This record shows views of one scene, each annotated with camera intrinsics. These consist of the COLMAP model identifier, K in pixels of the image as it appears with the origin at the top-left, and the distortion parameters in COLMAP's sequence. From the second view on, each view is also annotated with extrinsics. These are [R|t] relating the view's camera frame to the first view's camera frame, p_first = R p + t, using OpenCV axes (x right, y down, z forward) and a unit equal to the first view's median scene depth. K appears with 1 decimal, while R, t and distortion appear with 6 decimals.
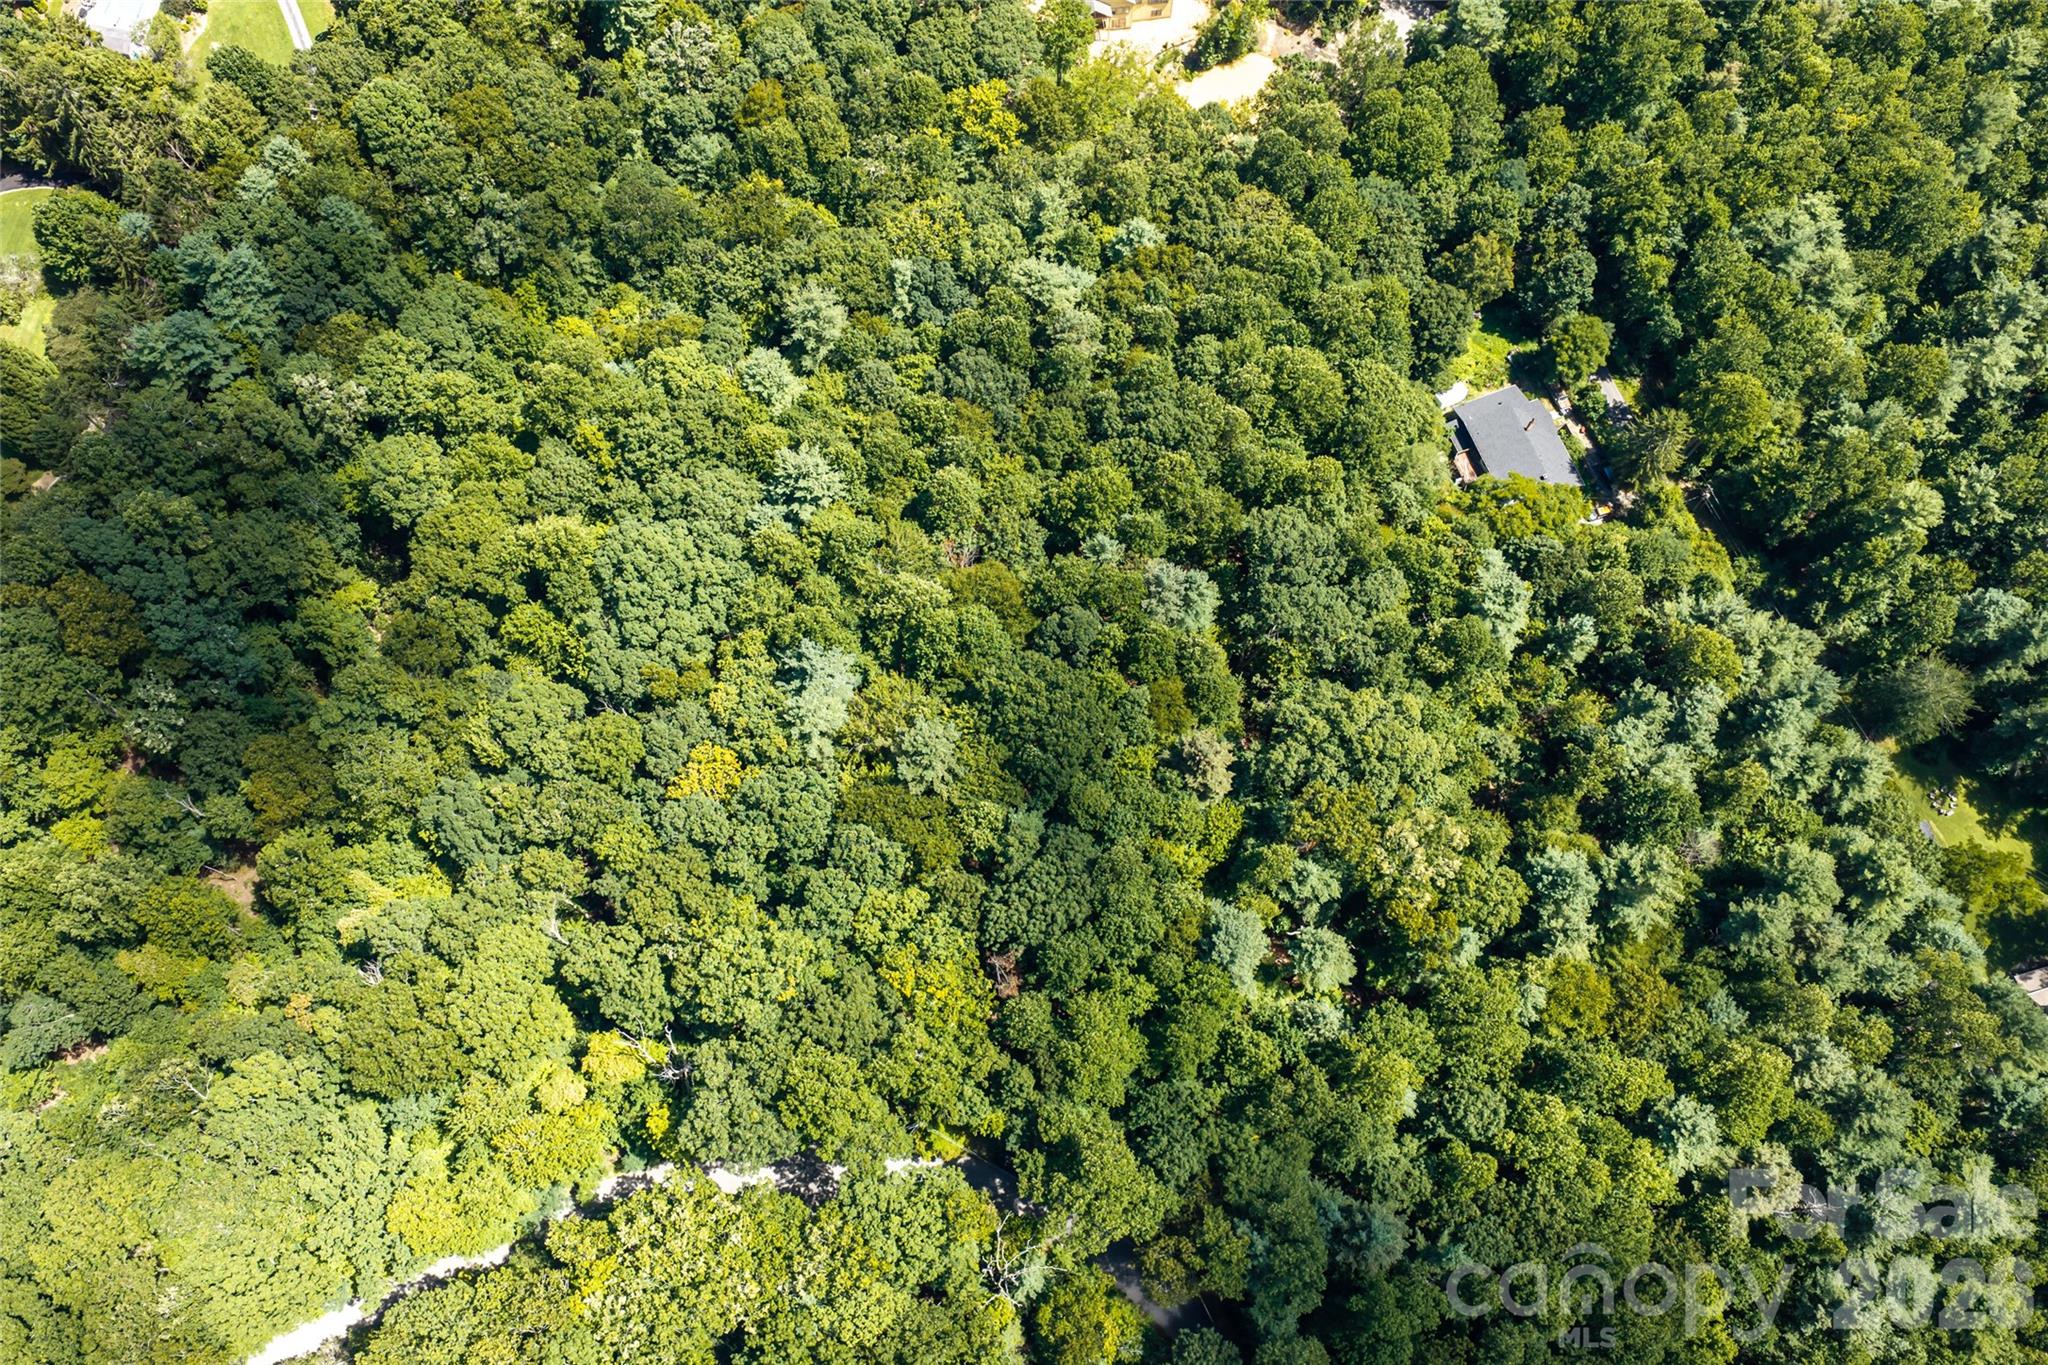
lens RADIAL K [[1683.7, 0, 1024.0], [0, 1683.7, 682.5], [0, 0, 1]] dist [0.033502, -0.043088]
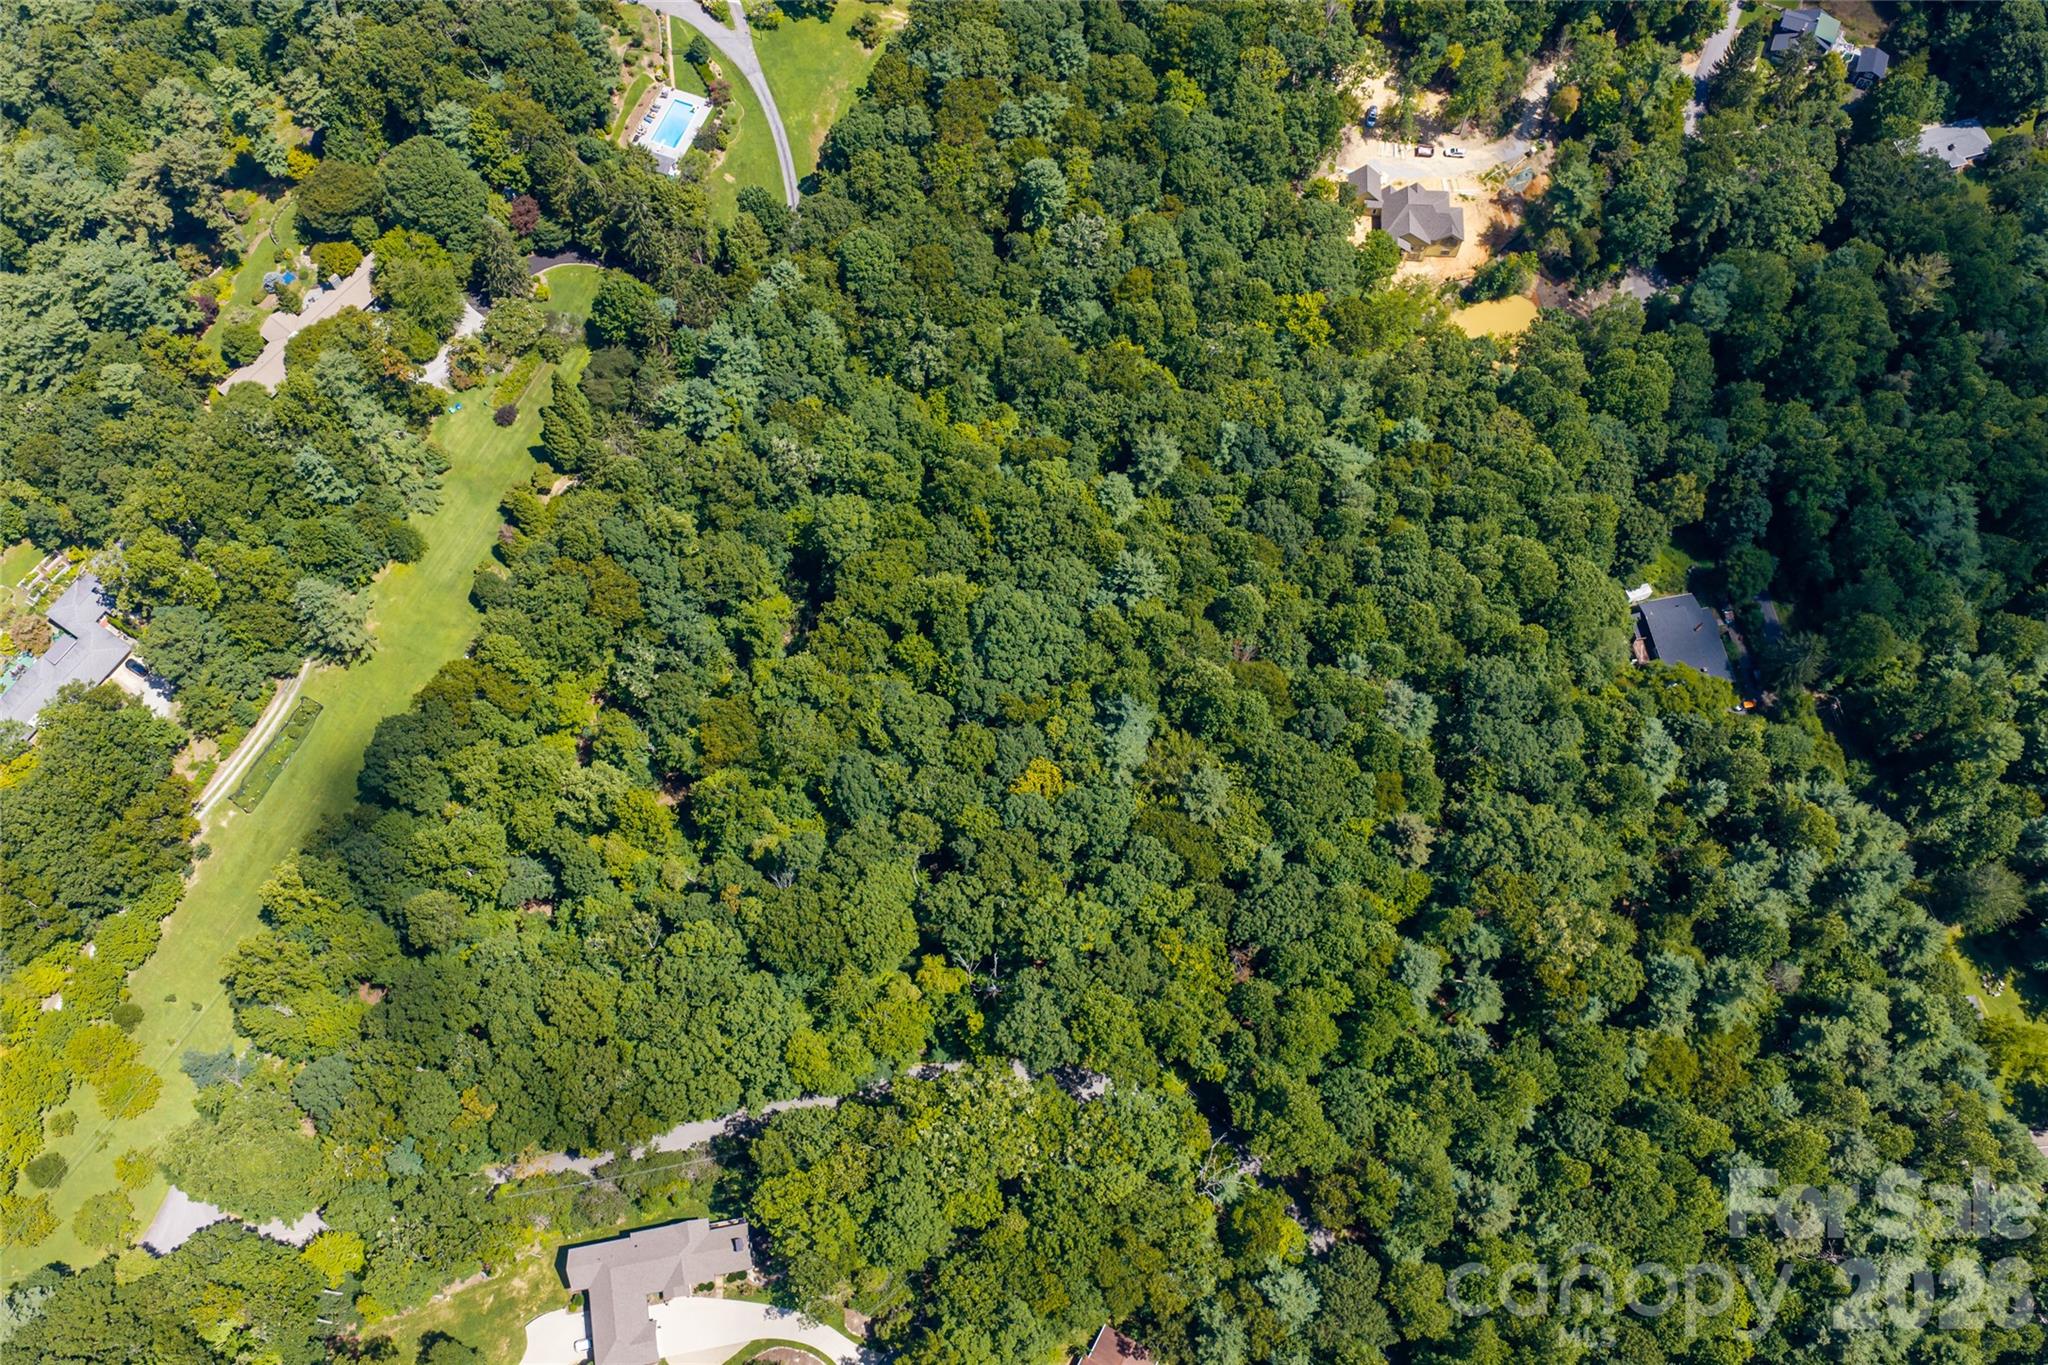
lens RADIAL K [[1683.7, 0, 1024.0], [0, 1683.7, 682.5], [0, 0, 1]] dist [0.033502, -0.043088]
pose [[0.982704, 0.169562, -0.074447, -0.103622], [-0.173543, 0.983521, -0.050692, 0.043463], [0.064625, 0.062735, 0.995936, -0.313601]]
